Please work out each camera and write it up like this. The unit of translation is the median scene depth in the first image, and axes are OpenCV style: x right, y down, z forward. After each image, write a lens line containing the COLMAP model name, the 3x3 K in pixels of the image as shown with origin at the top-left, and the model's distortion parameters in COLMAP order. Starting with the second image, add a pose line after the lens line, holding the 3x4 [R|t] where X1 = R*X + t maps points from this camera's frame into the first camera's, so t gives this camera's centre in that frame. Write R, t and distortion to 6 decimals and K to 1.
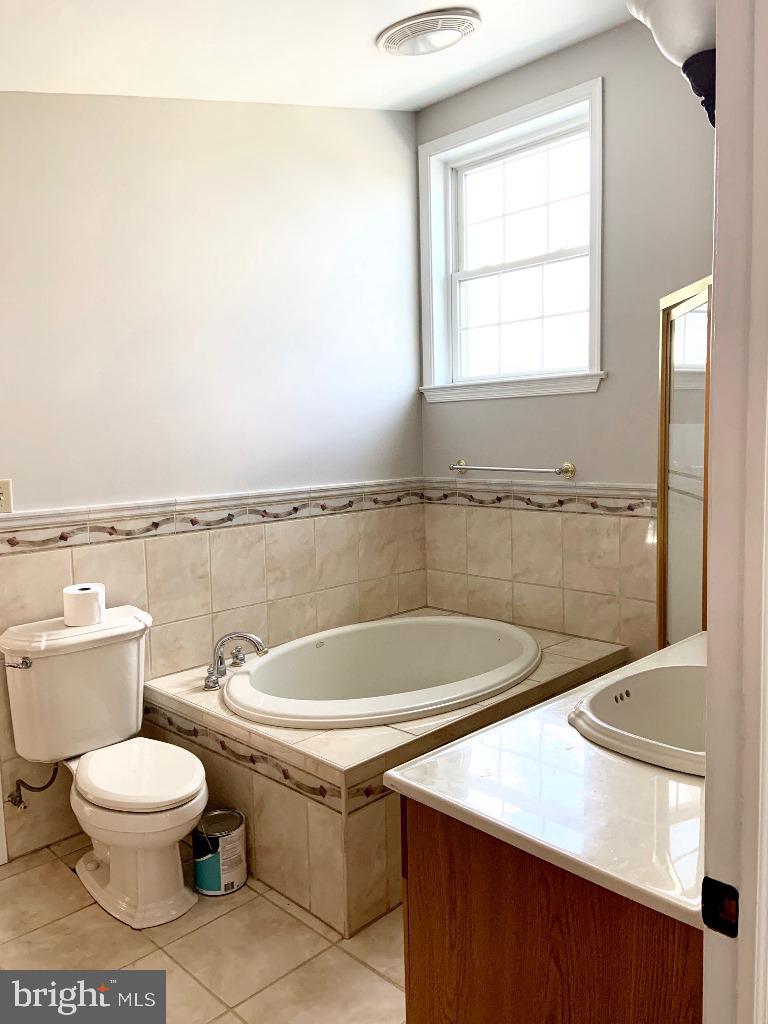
lens RADIAL K [[783.4, 0, 381.9], [0, 783.4, 514.8], [0, 0, 1]] dist [0.078144, 0.000084]
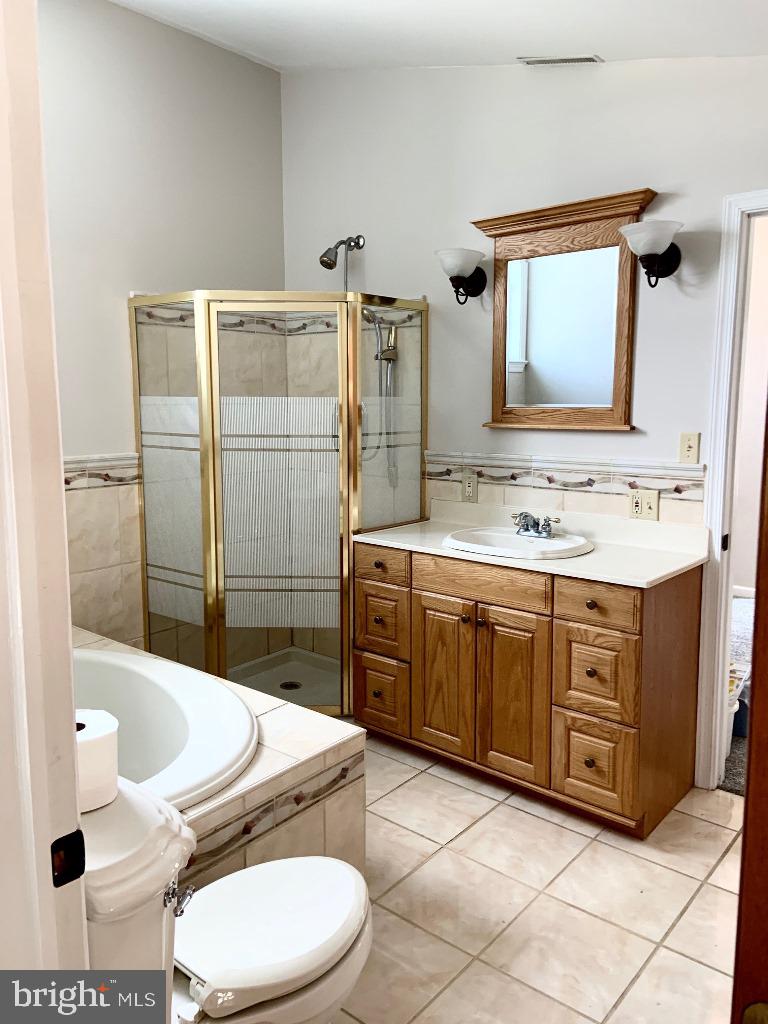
lens RADIAL K [[783.4, 0, 381.6], [0, 783.4, 506.2], [0, 0, 1]] dist [0.078144, 0.000084]
pose [[-0.107227, -0.115905, 0.987456, -0.927285], [0.107837, 0.985967, 0.127440, -0.077085], [-0.988369, 0.120149, -0.093223, 0.953191]]
